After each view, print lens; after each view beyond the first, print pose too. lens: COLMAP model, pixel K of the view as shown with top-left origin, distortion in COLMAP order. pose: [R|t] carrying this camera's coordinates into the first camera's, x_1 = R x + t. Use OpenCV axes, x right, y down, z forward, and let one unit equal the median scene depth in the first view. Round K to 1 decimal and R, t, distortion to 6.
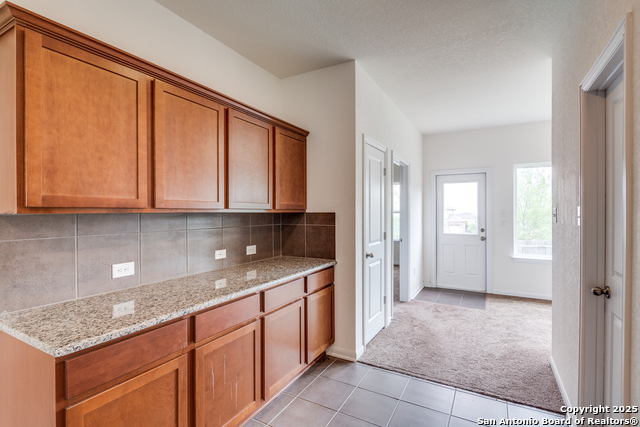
lens RADIAL K [[306.2, 0, 320.0], [0, 306.2, 213.5], [0, 0, 1]] dist [0.001129, 0.000171]
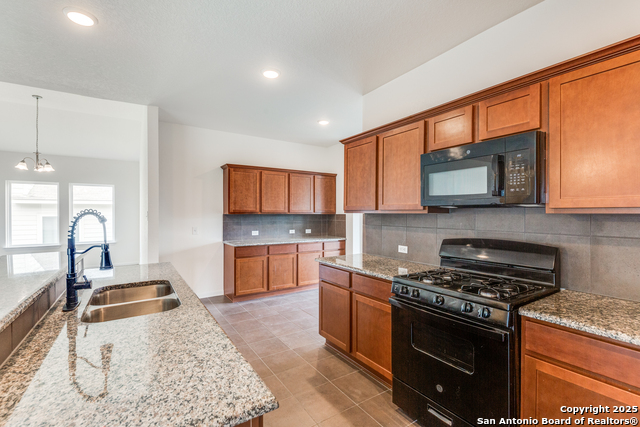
lens RADIAL K [[290.0, 0, 317.4], [0, 290.0, 213.3], [0, 0, 1]] dist [0.000434, -0.000094]
pose [[0.880572, 0.002012, -0.473909, 1.242981], [-0.004628, 0.999980, -0.004353, 0.000651], [0.473890, 0.006026, 0.880563, -1.212806]]
